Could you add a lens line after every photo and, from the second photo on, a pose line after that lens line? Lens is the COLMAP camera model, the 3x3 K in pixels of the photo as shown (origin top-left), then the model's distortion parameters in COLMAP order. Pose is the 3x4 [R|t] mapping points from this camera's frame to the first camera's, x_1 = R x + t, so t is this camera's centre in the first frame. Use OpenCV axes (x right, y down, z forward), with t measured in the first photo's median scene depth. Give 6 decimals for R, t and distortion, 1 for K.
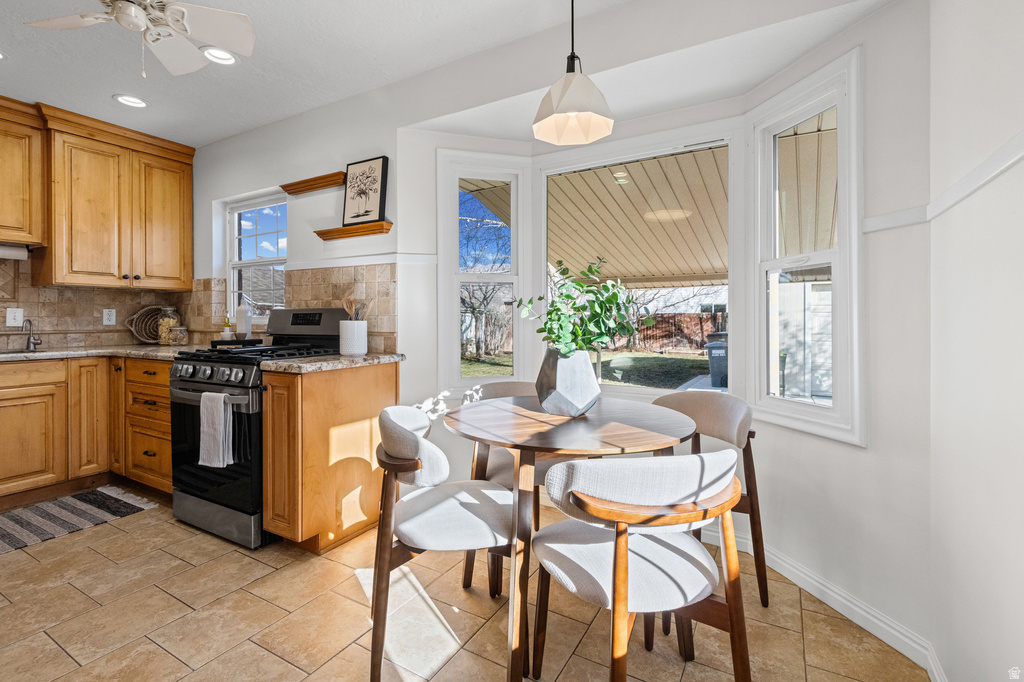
lens RADIAL K [[462.0, 0, 515.1], [0, 462.0, 321.5], [0, 0, 1]] dist [0.019423, -0.008114]
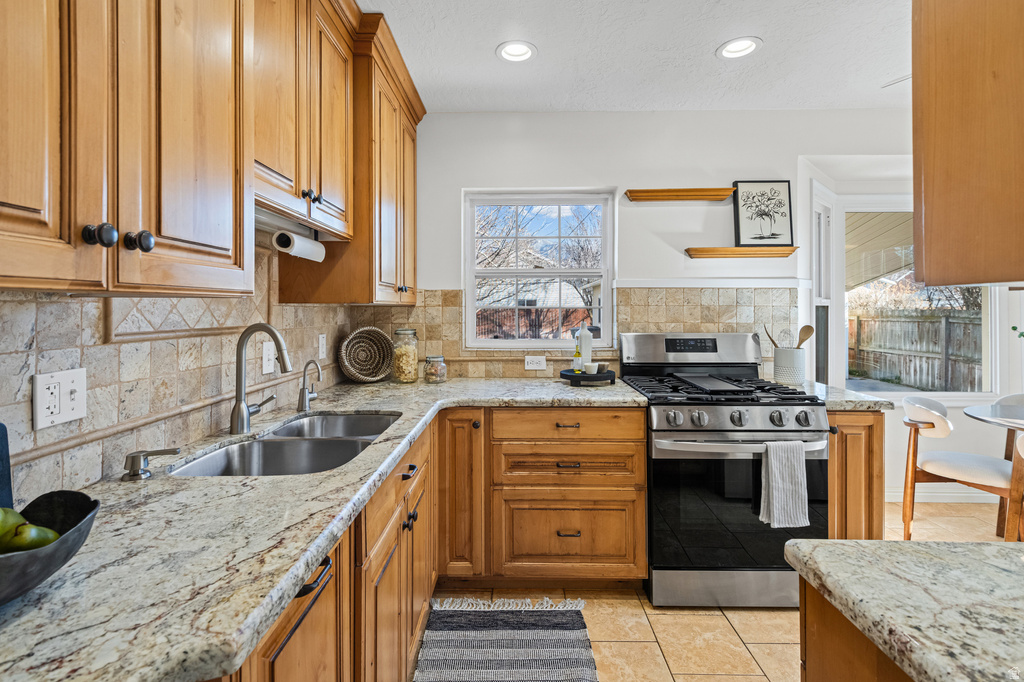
lens RADIAL K [[462.0, 0, 506.2], [0, 462.0, 310.7], [0, 0, 1]] dist [0.019423, -0.008114]
pose [[0.875417, -0.001618, 0.483365, -1.180833], [0.004015, 0.999984, -0.003924, -0.068922], [-0.483351, 0.005376, 0.875410, 0.380597]]
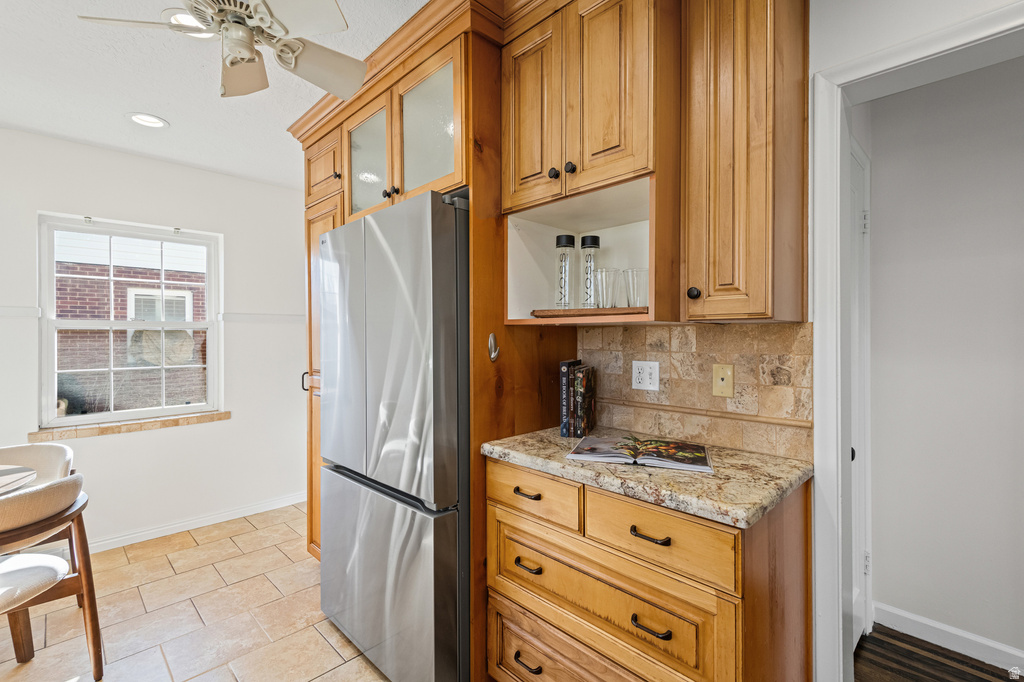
lens RADIAL K [[462.0, 0, 505.1], [0, 462.0, 335.6], [0, 0, 1]] dist [0.019423, -0.008114]
pose [[-0.963620, 0.003016, 0.267258, -0.827194], [0.008231, 0.999797, 0.018395, -0.074087], [-0.267148, 0.019926, -0.963449, 0.914607]]
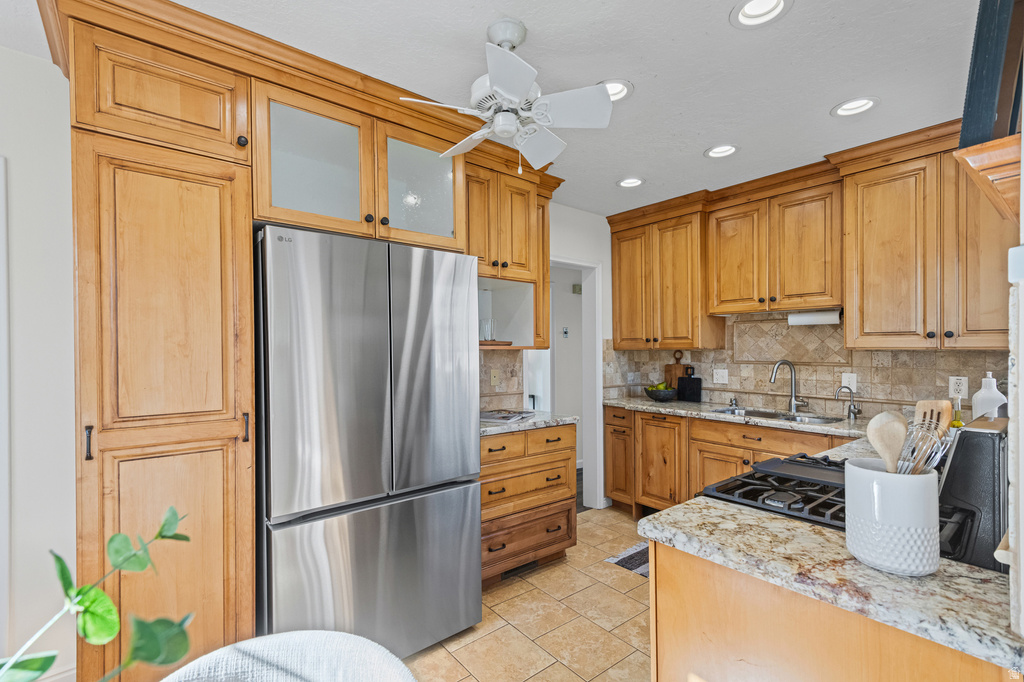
lens RADIAL K [[462.0, 0, 500.5], [0, 462.0, 356.6], [0, 0, 1]] dist [0.019423, -0.008114]
pose [[-0.368880, 0.014875, -0.929358, 0.087361], [-0.008320, 0.999779, 0.019304, -0.081082], [0.929440, 0.014853, -0.368674, 0.742735]]
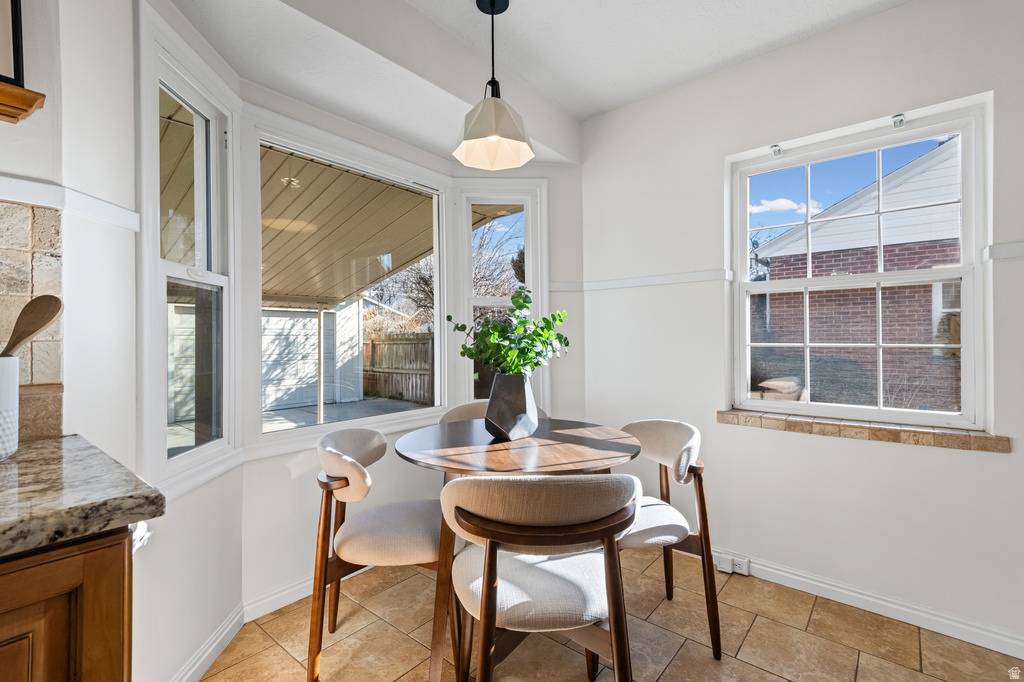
lens RADIAL K [[462.0, 0, 508.0], [0, 462.0, 334.9], [0, 0, 1]] dist [0.019423, -0.008114]
pose [[0.166854, 0.005422, 0.985967, -0.535500], [0.020948, 0.999740, -0.009042, -0.005623], [-0.985759, 0.022163, 0.166697, 0.500548]]
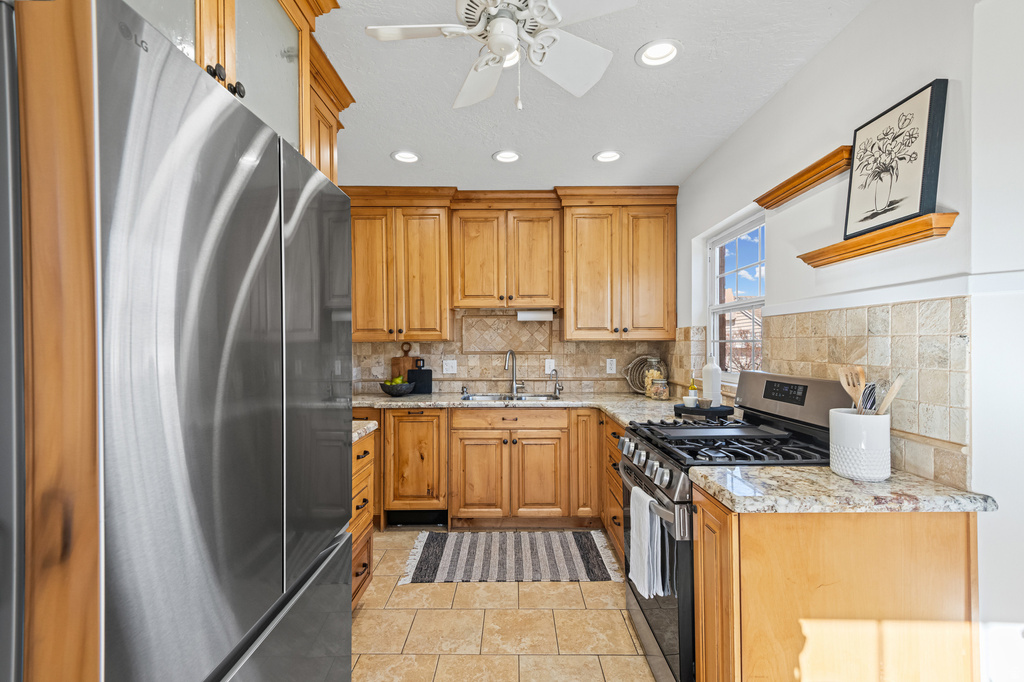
lens RADIAL K [[462.0, 0, 509.0], [0, 462.0, 345.1], [0, 0, 1]] dist [0.019423, -0.008114]
pose [[0.491265, -0.001373, -0.871009, -0.067033], [-0.003830, 0.999986, -0.003736, -0.066437], [0.871001, 0.005171, 0.491253, 0.331300]]
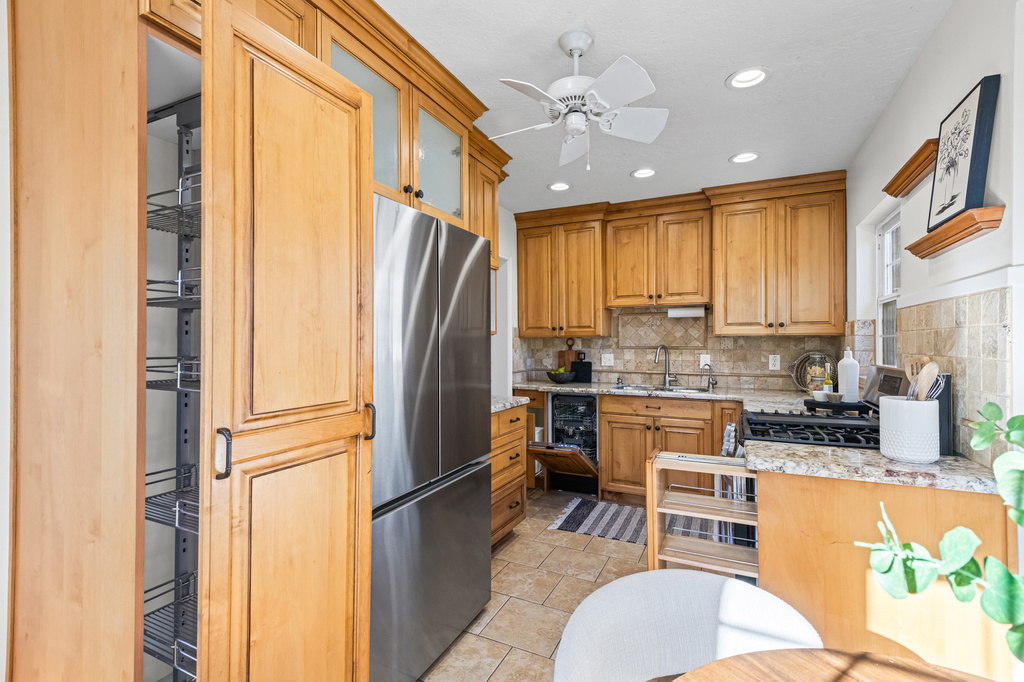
lens RADIAL K [[462.0, 0, 498.0], [0, 462.0, 344.4], [0, 0, 1]] dist [0.019423, -0.008114]
pose [[0.053341, 0.002858, -0.998572, 0.167631], [-0.009486, 0.999952, 0.002356, -0.057657], [0.998531, 0.009346, 0.053366, 0.401571]]
